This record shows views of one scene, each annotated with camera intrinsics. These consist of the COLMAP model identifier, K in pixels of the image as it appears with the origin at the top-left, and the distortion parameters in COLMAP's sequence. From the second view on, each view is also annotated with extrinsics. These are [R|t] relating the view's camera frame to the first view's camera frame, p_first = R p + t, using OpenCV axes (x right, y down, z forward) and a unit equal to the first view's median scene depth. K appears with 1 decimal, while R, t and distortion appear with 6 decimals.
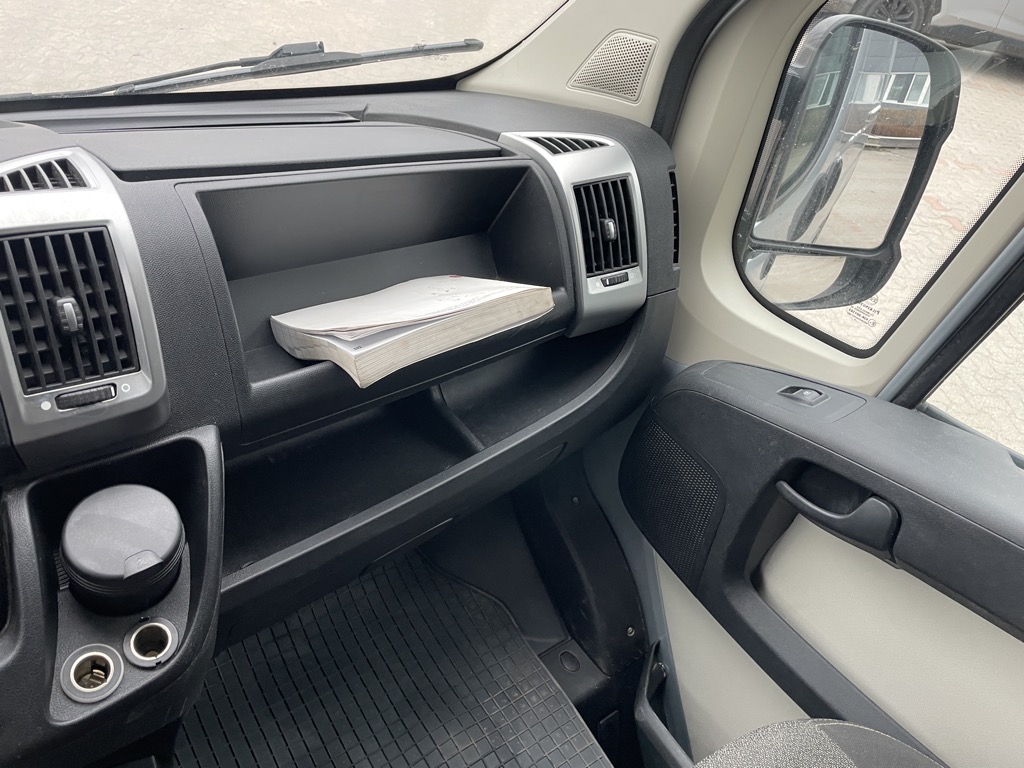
lens RADIAL K [[771.5, 0, 501.8], [0, 771.5, 377.6], [0, 0, 1]] dist [0.095695, -0.117712]
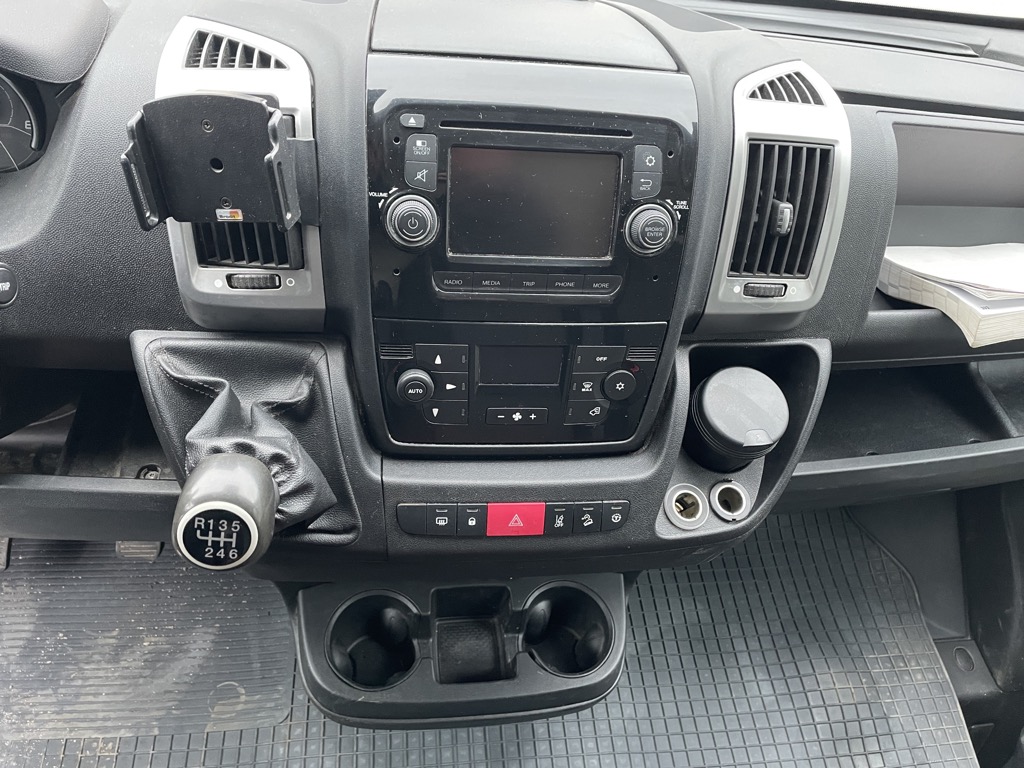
lens RADIAL K [[771.5, 0, 505.8], [0, 771.5, 383.5], [0, 0, 1]] dist [0.095695, -0.117712]
pose [[0.873042, 0.333341, -0.355924, -0.369784], [-0.282510, 0.940660, 0.188009, 0.041503], [0.397475, -0.063587, 0.915407, -0.199966]]
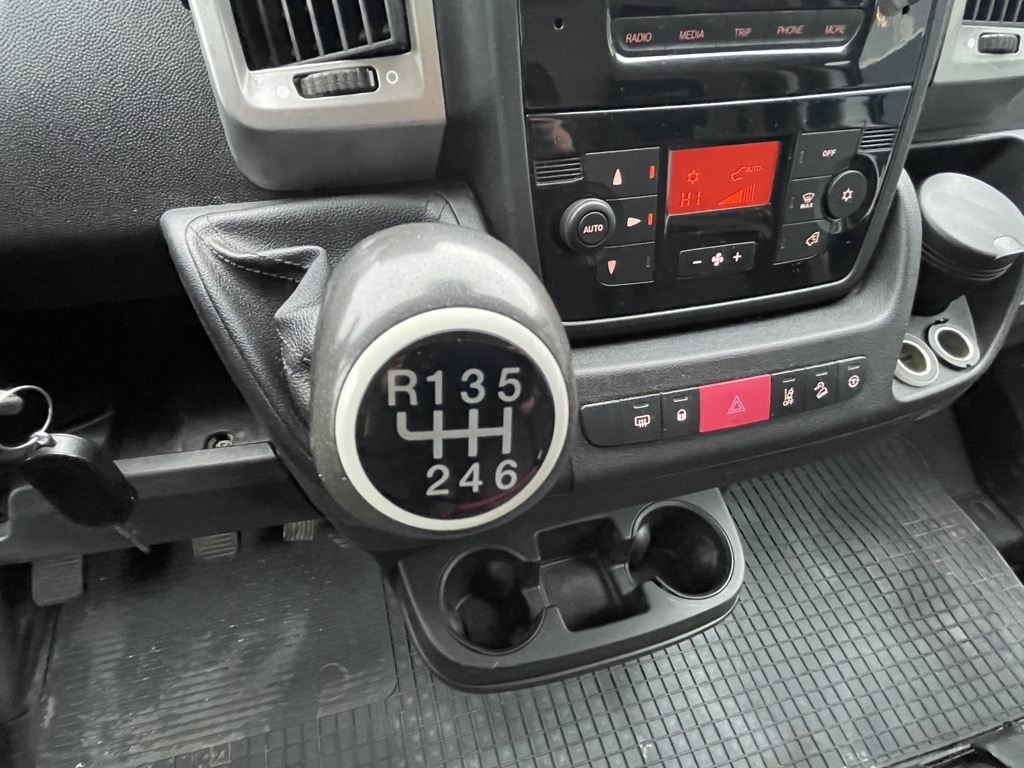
lens RADIAL K [[545.2, 0, 468.9], [0, 545.2, 385.8], [0, 0, 1]] dist [-0.003303, 0.002813]
pose [[0.929641, 0.170823, -0.326478, -0.741234], [-0.122813, 0.979027, 0.162549, 0.337178], [0.347398, -0.111017, 0.931123, 0.169166]]
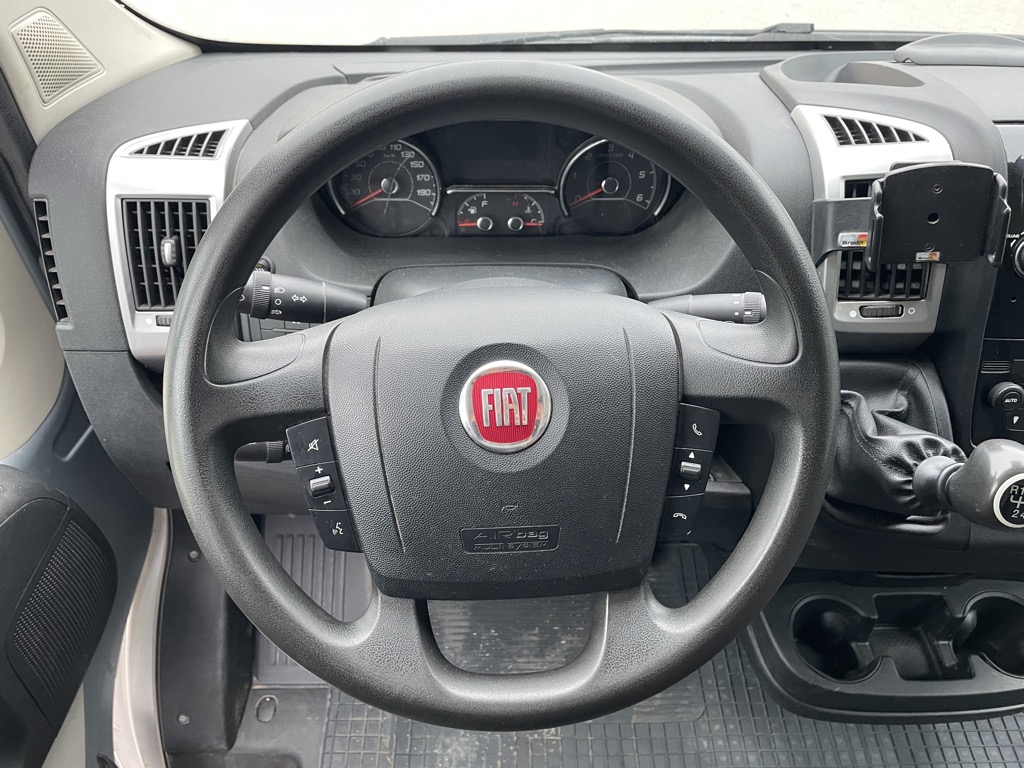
lens RADIAL K [[771.5, 0, 509.9], [0, 771.5, 382.5], [0, 0, 1]] dist [0.095695, -0.117712]
pose [[0.822149, 0.297183, -0.485545, -0.870349], [-0.250201, 0.954761, 0.160719, 0.240998], [0.511343, -0.010651, 0.859311, -0.732553]]
